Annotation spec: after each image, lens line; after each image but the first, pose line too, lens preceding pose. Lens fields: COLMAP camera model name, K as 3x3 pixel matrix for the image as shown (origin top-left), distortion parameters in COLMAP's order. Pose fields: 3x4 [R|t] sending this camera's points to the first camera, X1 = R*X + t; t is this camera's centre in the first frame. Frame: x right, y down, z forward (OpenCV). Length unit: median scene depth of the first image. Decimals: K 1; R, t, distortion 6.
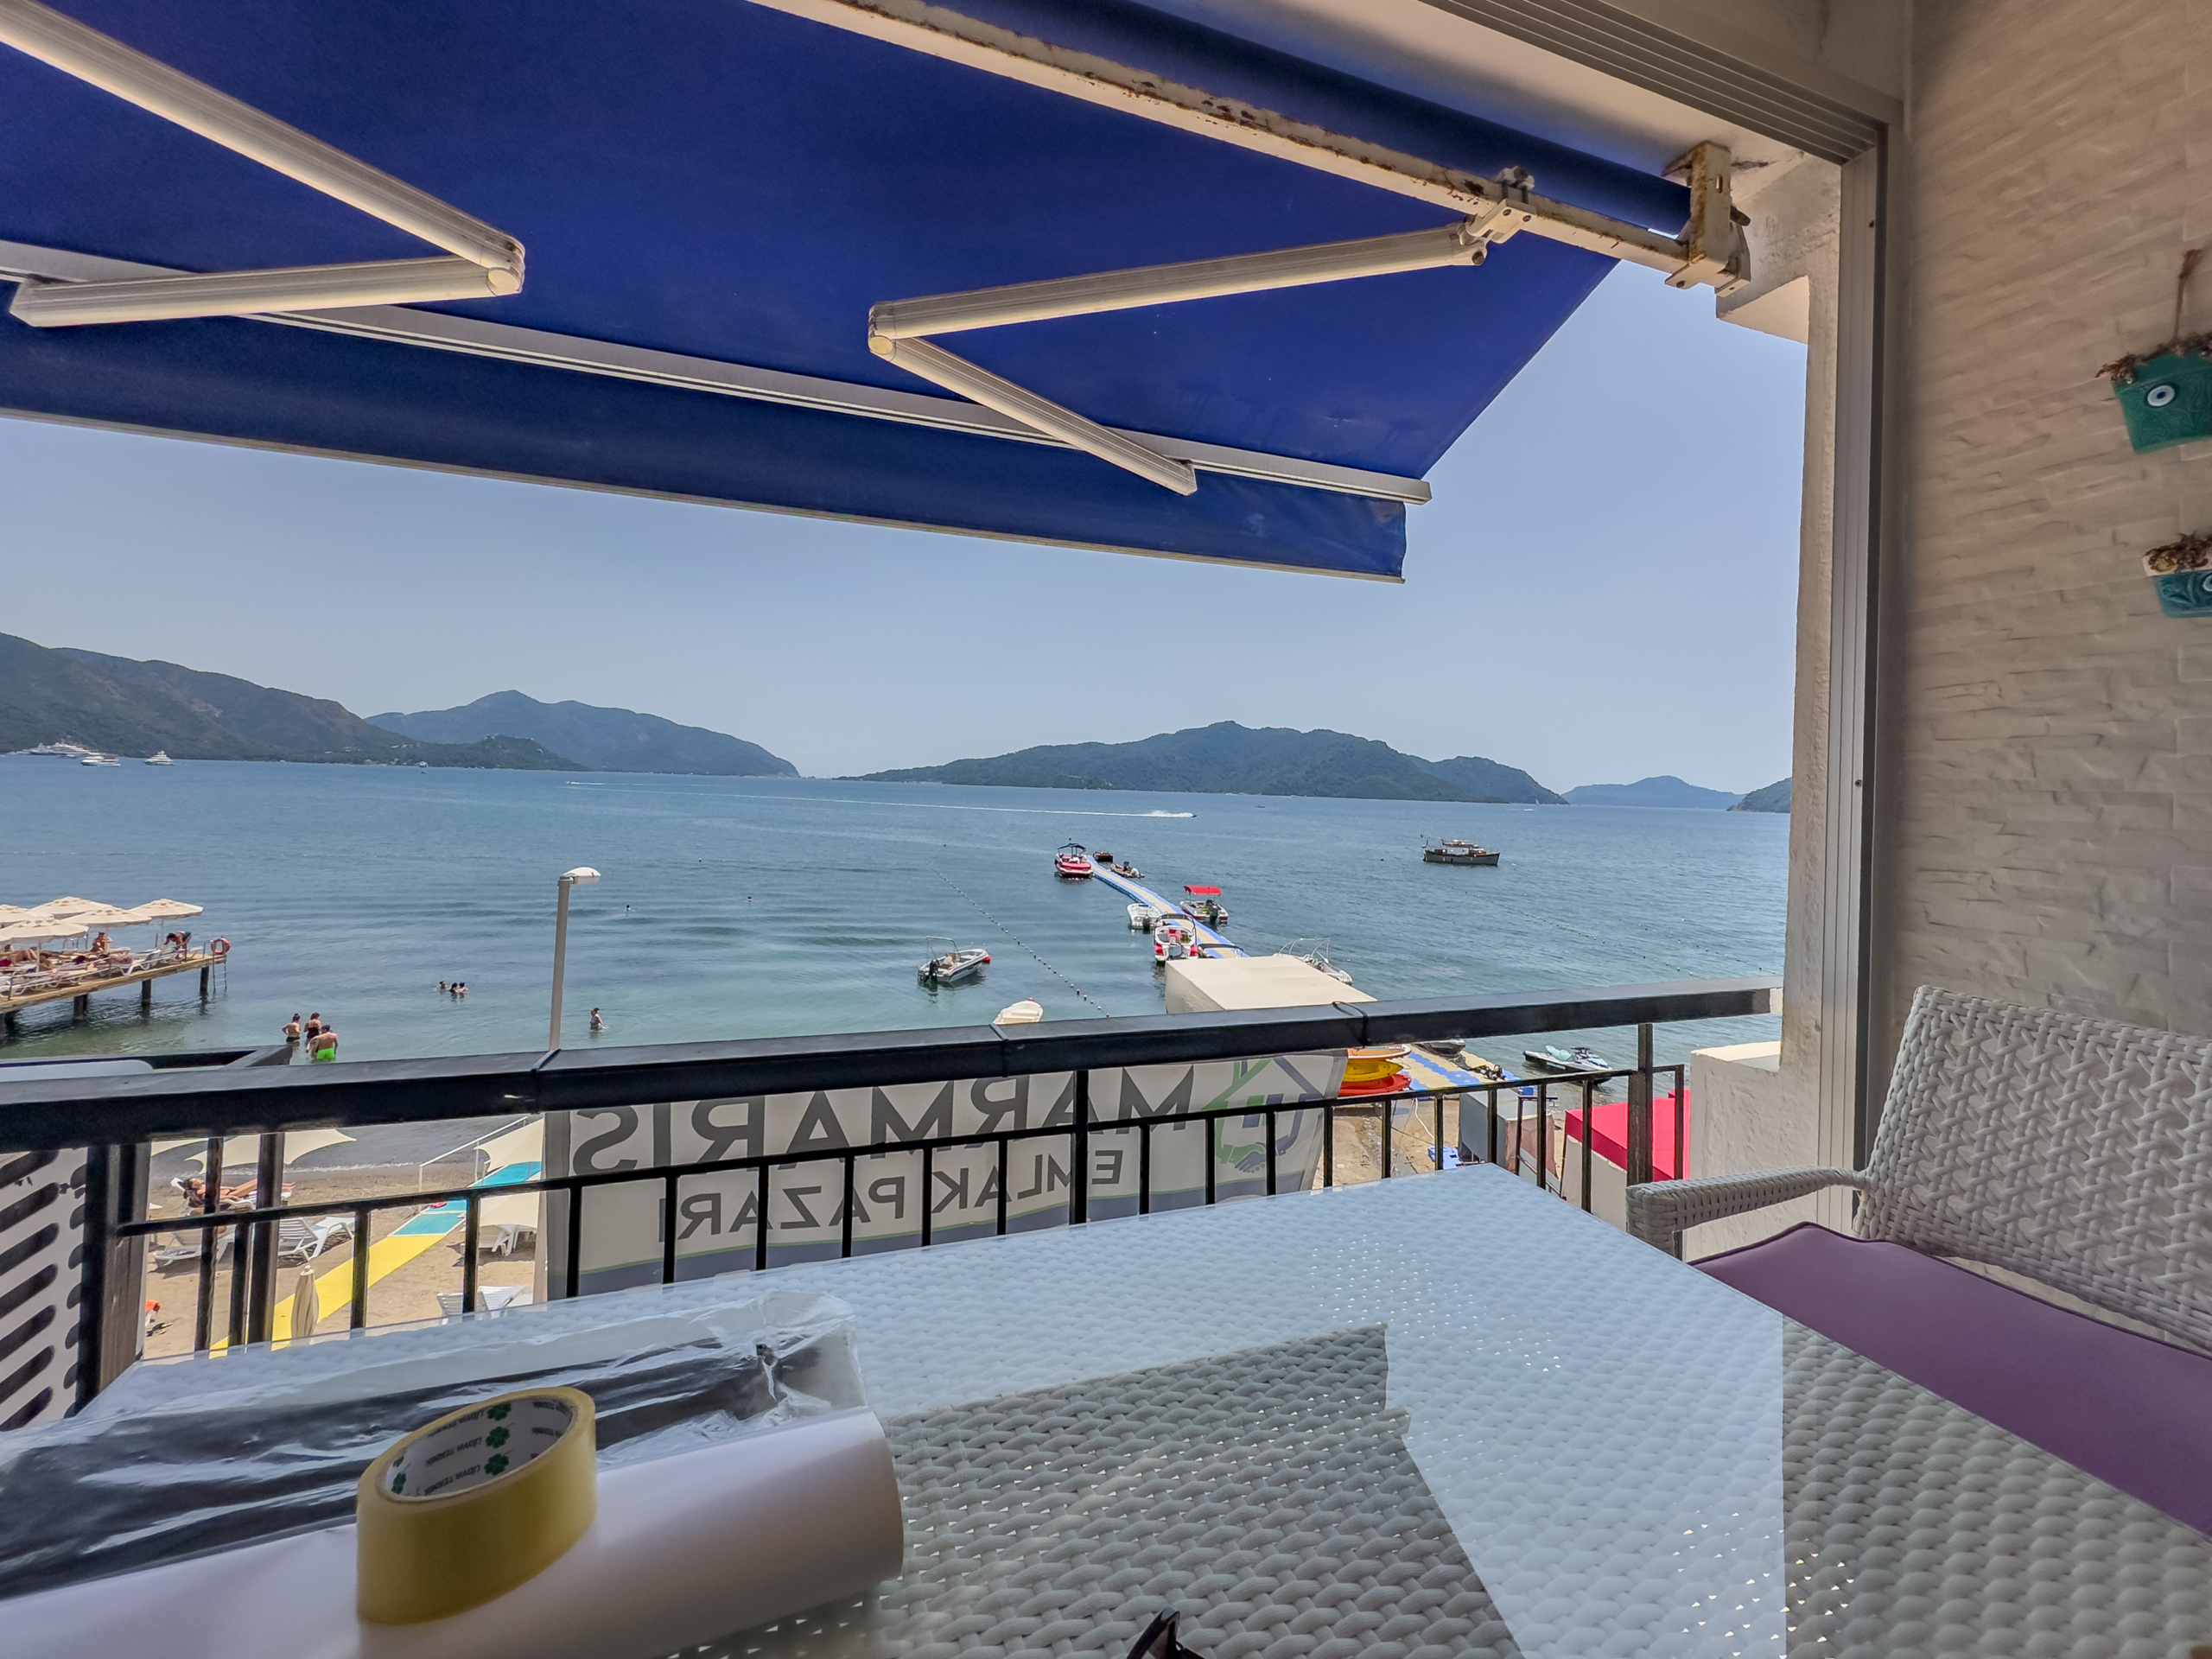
lens RADIAL K [[906.8, 0, 1147.0], [0, 906.8, 811.1], [0, 0, 1]] dist [-0.006090, 0.000376]
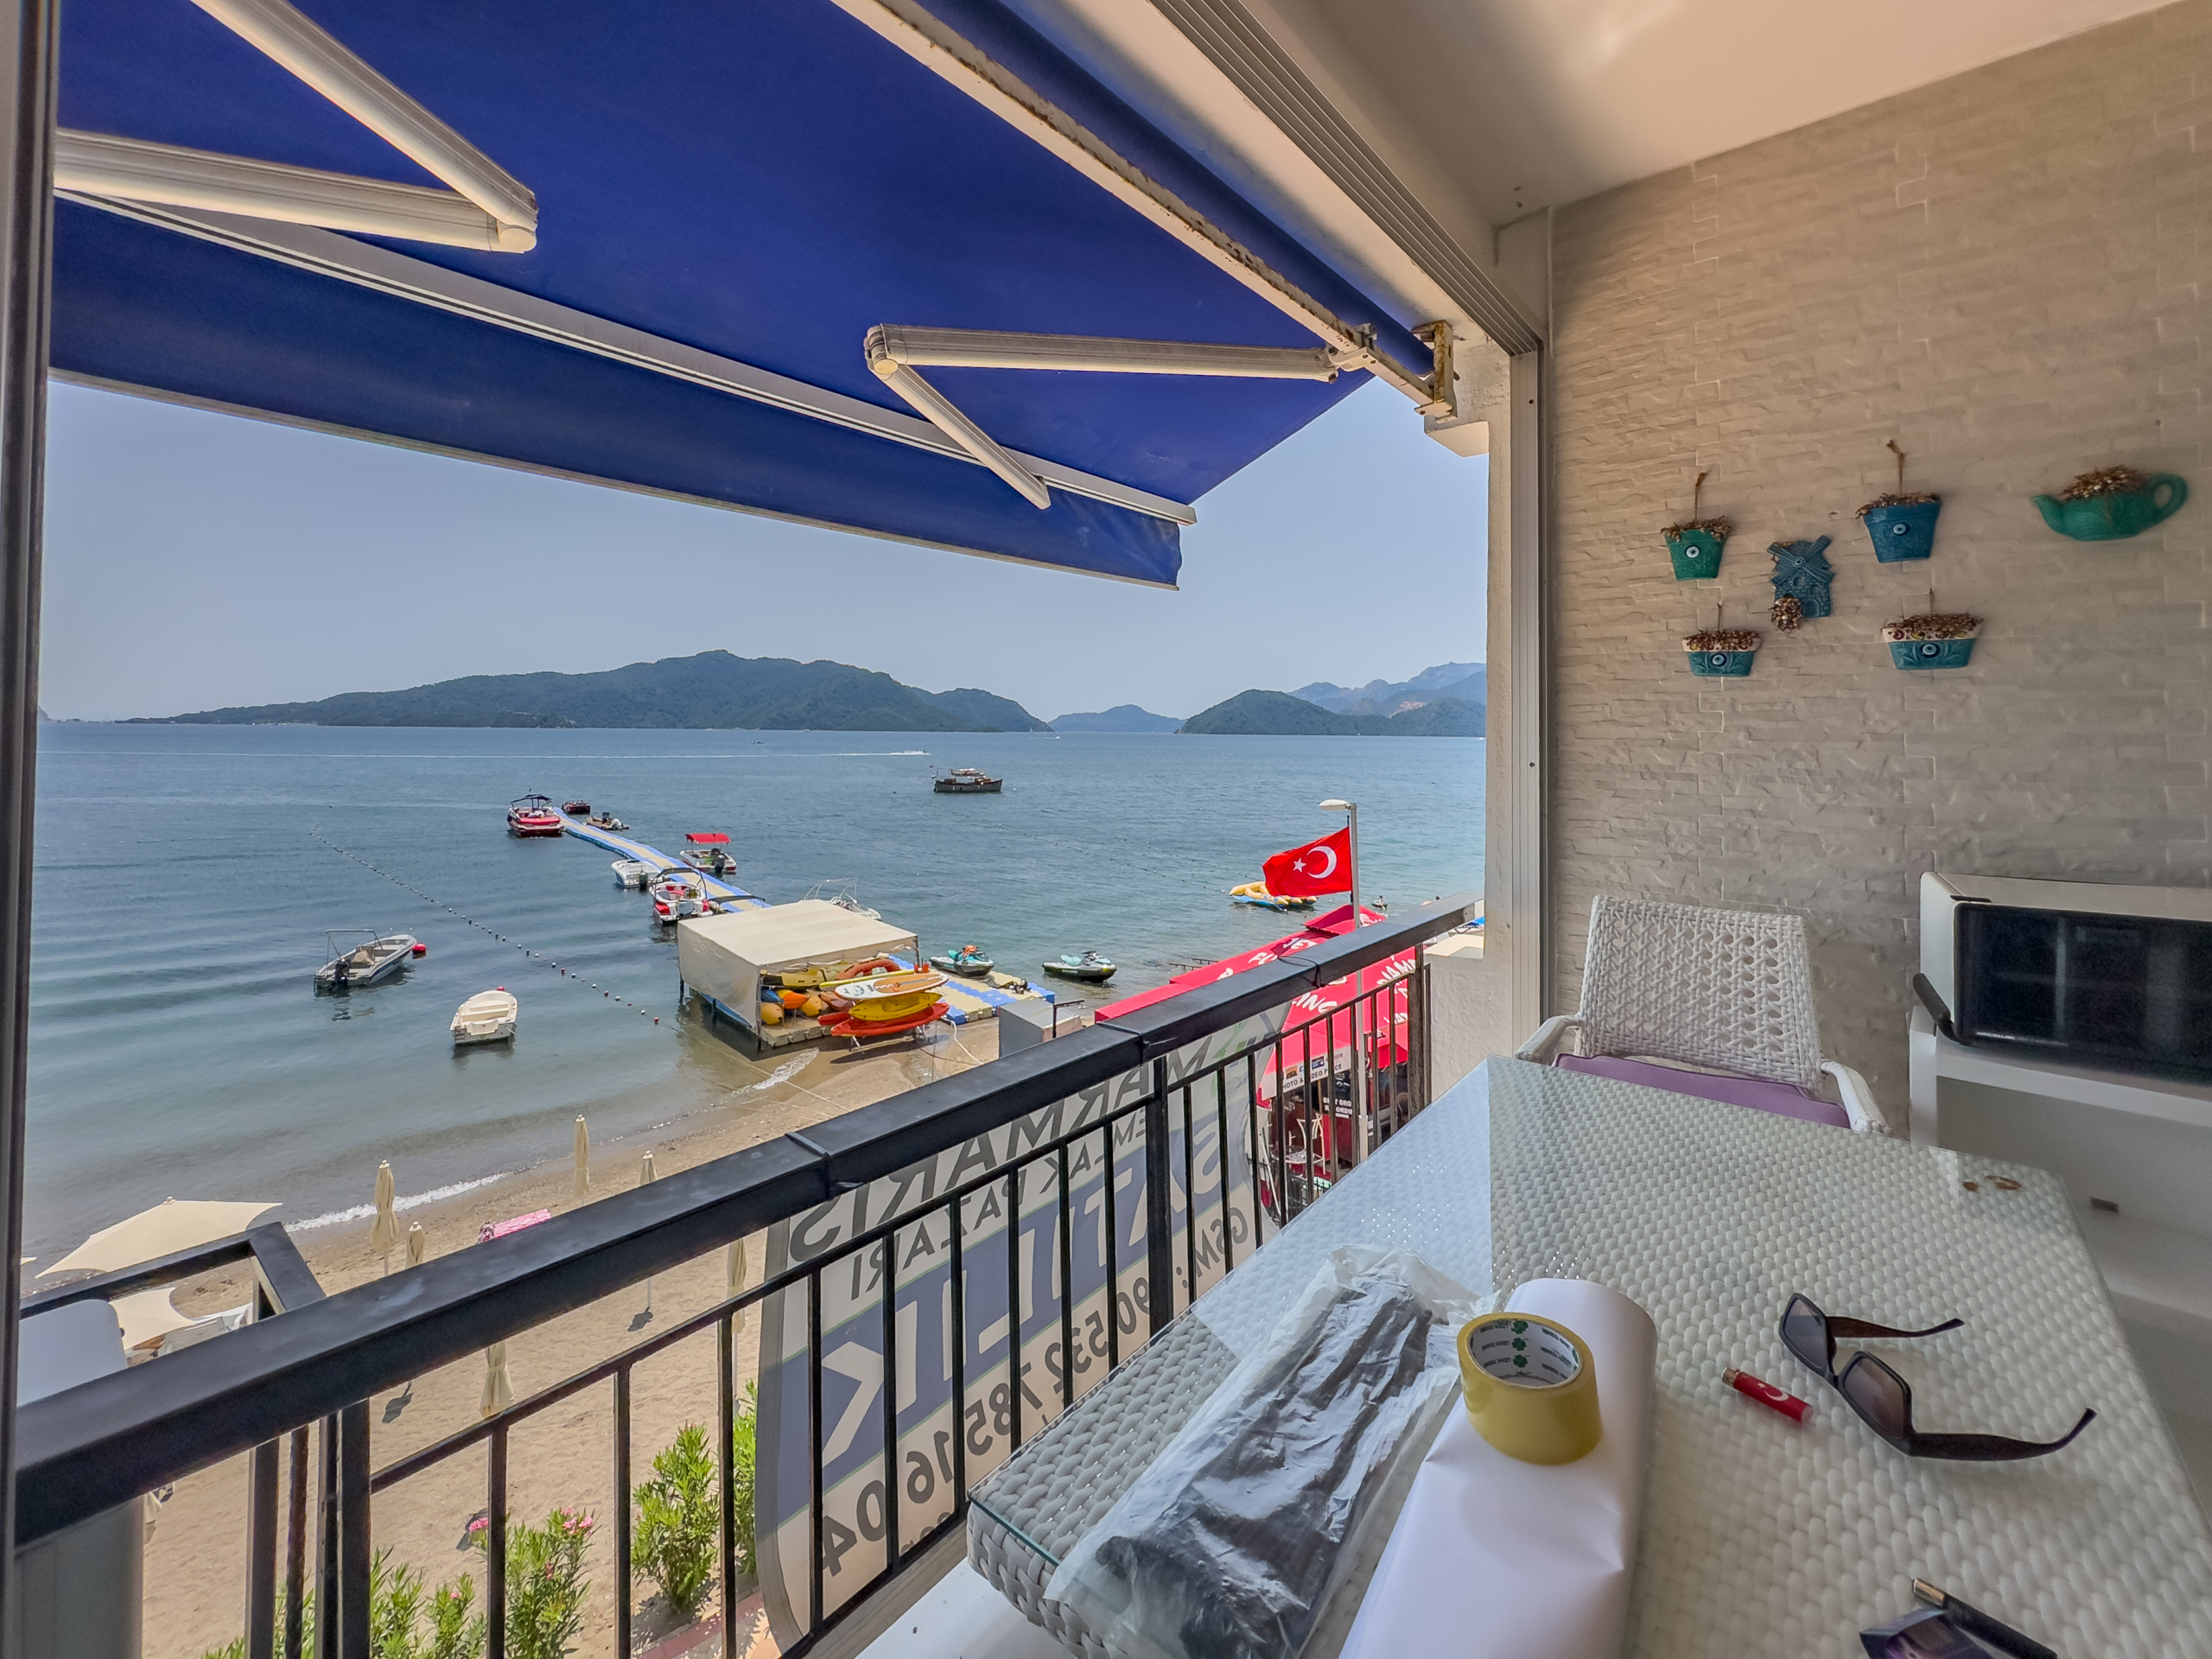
lens RADIAL K [[906.8, 0, 1139.1], [0, 906.8, 744.5], [0, 0, 1]] dist [-0.006090, 0.000376]
pose [[0.866090, -0.029324, 0.499028, -0.545509], [0.028620, 0.999549, 0.009065, -0.095631], [-0.499069, 0.006431, 0.866538, -0.002435]]
